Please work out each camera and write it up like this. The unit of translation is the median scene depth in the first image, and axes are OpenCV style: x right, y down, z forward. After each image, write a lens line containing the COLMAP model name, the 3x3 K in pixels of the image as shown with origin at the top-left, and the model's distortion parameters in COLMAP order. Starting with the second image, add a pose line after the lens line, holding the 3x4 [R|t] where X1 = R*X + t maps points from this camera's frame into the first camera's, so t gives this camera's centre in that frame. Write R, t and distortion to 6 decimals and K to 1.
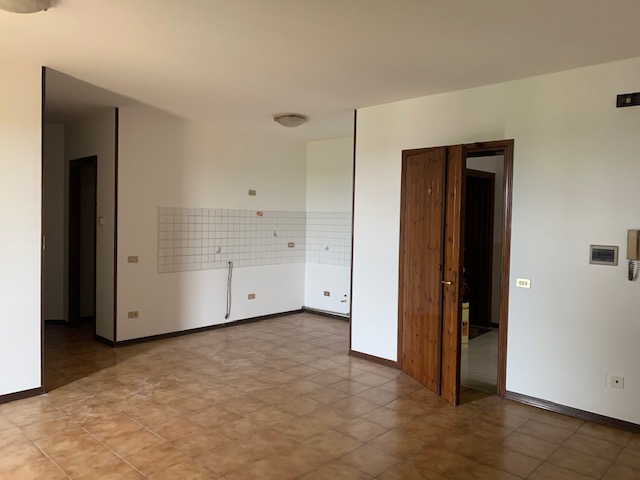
lens RADIAL K [[492.0, 0, 320.4], [0, 492.0, 238.6], [0, 0, 1]] dist [0.010160, -0.001675]
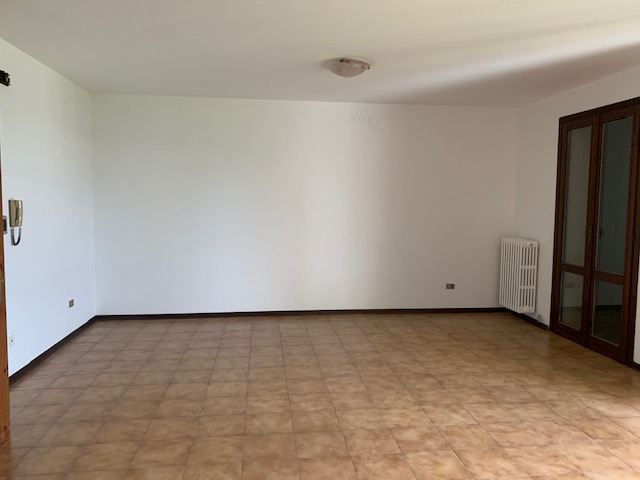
lens RADIAL K [[492.0, 0, 320.4], [0, 492.0, 235.9], [0, 0, 1]] dist [0.010160, -0.001675]
pose [[-0.749257, -0.084539, 0.656862, -0.695254], [0.006973, 0.990758, 0.135465, -0.090391], [-0.662243, 0.106078, -0.741742, 1.556491]]
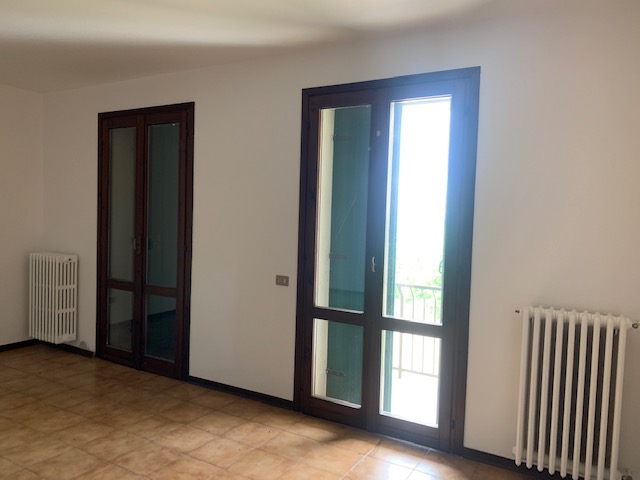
lens RADIAL K [[492.0, 0, 317.7], [0, 492.0, 238.5], [0, 0, 1]] dist [0.010160, -0.001675]
pose [[-0.979407, -0.048858, -0.195894, -0.532671], [-0.068870, 0.992930, 0.096684, -0.071152], [0.189785, 0.108185, -0.975847, 1.317742]]
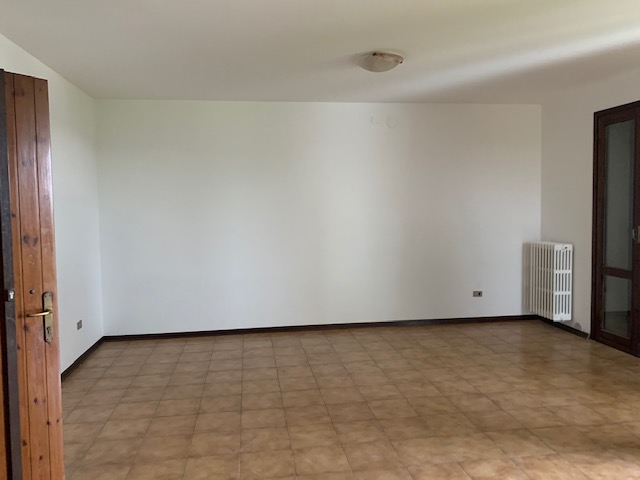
lens RADIAL K [[492.0, 0, 310.8], [0, 492.0, 232.7], [0, 0, 1]] dist [0.010160, -0.001675]
pose [[-0.757162, -0.051353, 0.651206, -0.525892], [0.031955, 0.992800, 0.115444, -0.084521], [-0.652445, 0.108220, -0.750069, 1.553418]]
